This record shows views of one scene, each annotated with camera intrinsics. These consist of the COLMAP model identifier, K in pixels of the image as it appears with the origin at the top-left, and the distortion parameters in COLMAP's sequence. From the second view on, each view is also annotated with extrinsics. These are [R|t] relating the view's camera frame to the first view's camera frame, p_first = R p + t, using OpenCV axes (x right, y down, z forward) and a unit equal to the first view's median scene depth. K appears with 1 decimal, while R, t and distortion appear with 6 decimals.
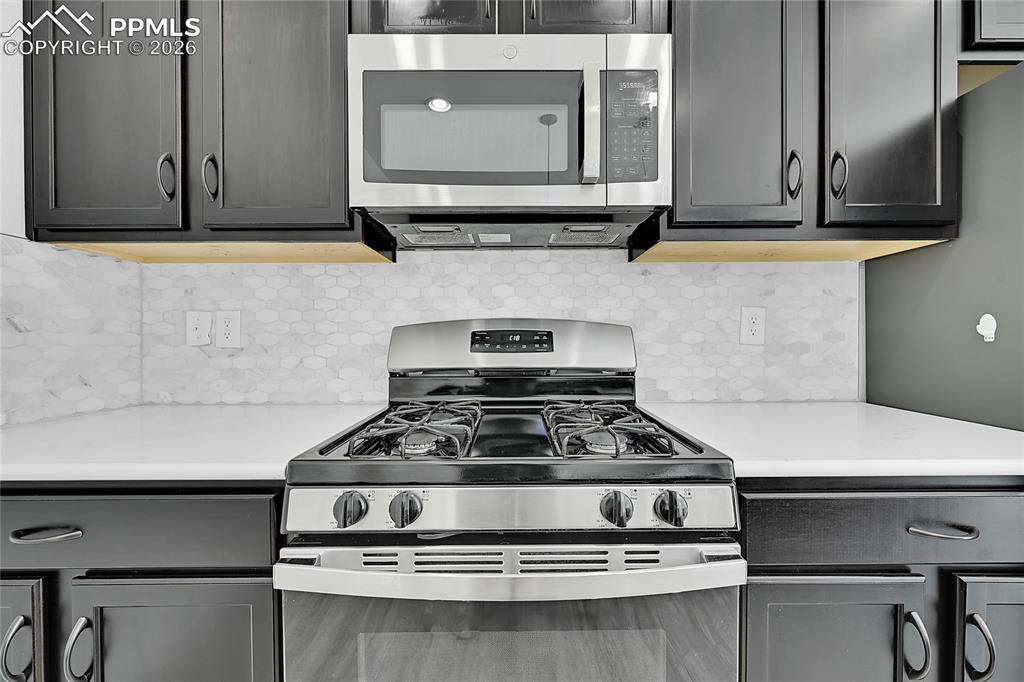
lens RADIAL K [[404.0, 0, 512.7], [0, 404.0, 344.1], [0, 0, 1]] dist [0.001110, 0.000156]
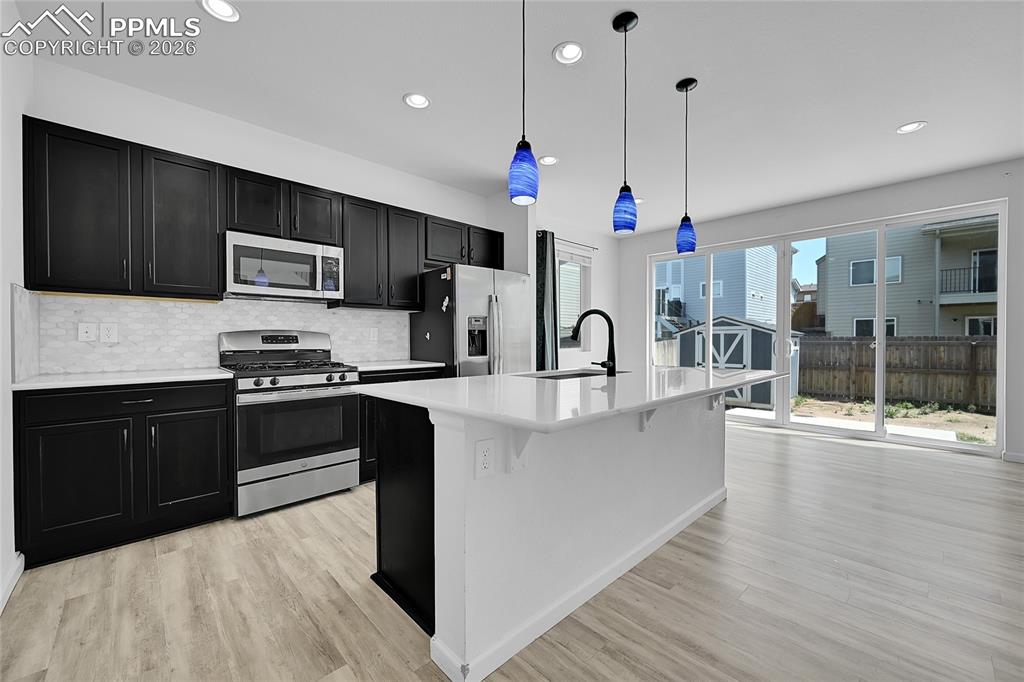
lens RADIAL K [[404.0, 0, 513.3], [0, 404.0, 343.0], [0, 0, 1]] dist [0.001110, 0.000156]
pose [[0.726345, -0.003188, 0.687323, -0.680053], [0.002358, 0.999995, 0.002146, 0.013211], [-0.687326, 0.000062, 0.726349, -1.841127]]
